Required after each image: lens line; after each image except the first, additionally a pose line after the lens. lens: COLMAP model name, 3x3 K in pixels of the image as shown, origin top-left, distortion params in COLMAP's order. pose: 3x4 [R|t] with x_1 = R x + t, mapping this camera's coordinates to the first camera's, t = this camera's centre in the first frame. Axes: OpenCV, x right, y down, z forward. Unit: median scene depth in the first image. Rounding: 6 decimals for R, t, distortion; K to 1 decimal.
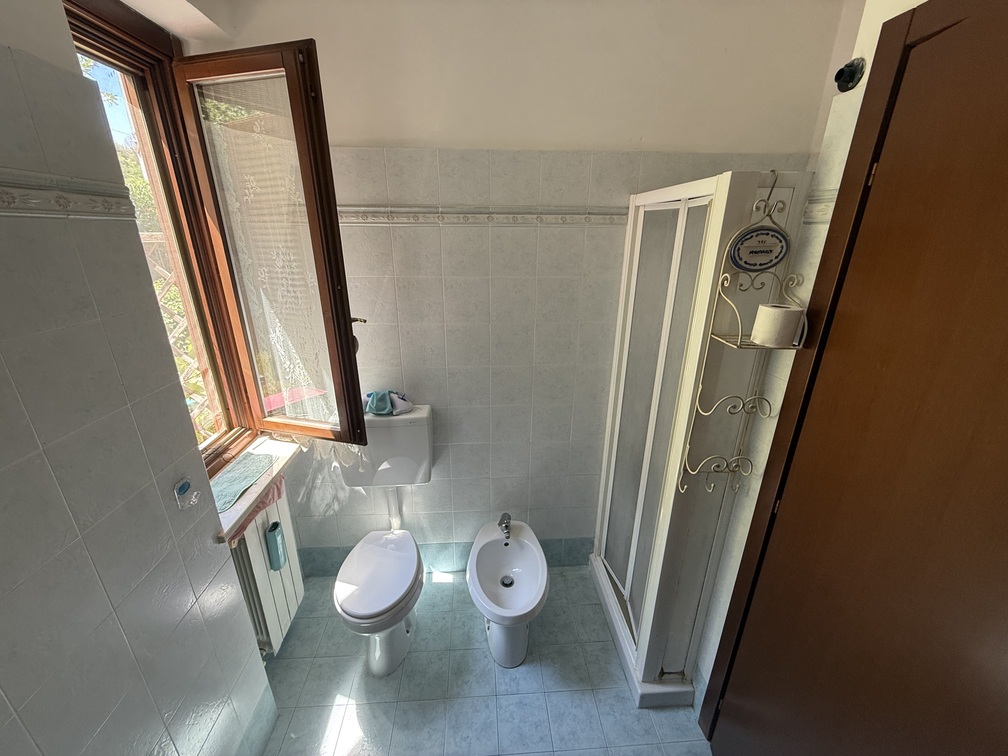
lens RADIAL K [[404.5, 0, 501.3], [0, 404.5, 379.3], [0, 0, 1]] dist [-0.001078, 0.000909]
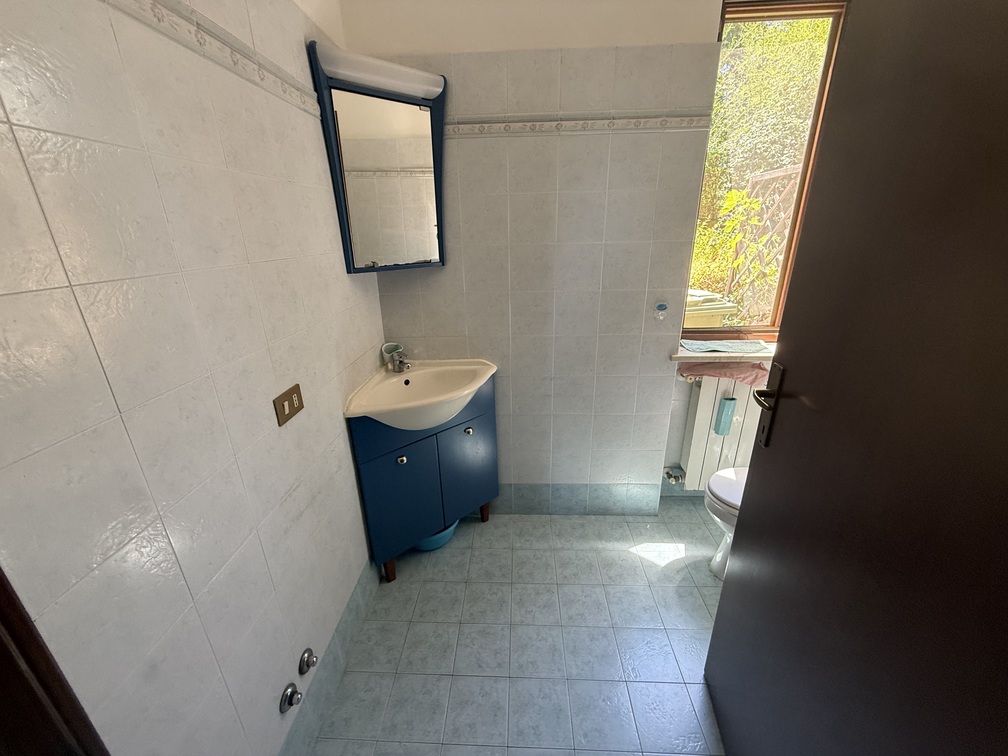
lens RADIAL K [[404.5, 0, 501.2], [0, 404.5, 379.6], [0, 0, 1]] dist [-0.001078, 0.000909]
pose [[-0.102236, 0.346785, -0.932356, 0.823006], [-0.323207, 0.874836, 0.360831, 0.131026], [0.940790, 0.338234, 0.022643, 0.407919]]
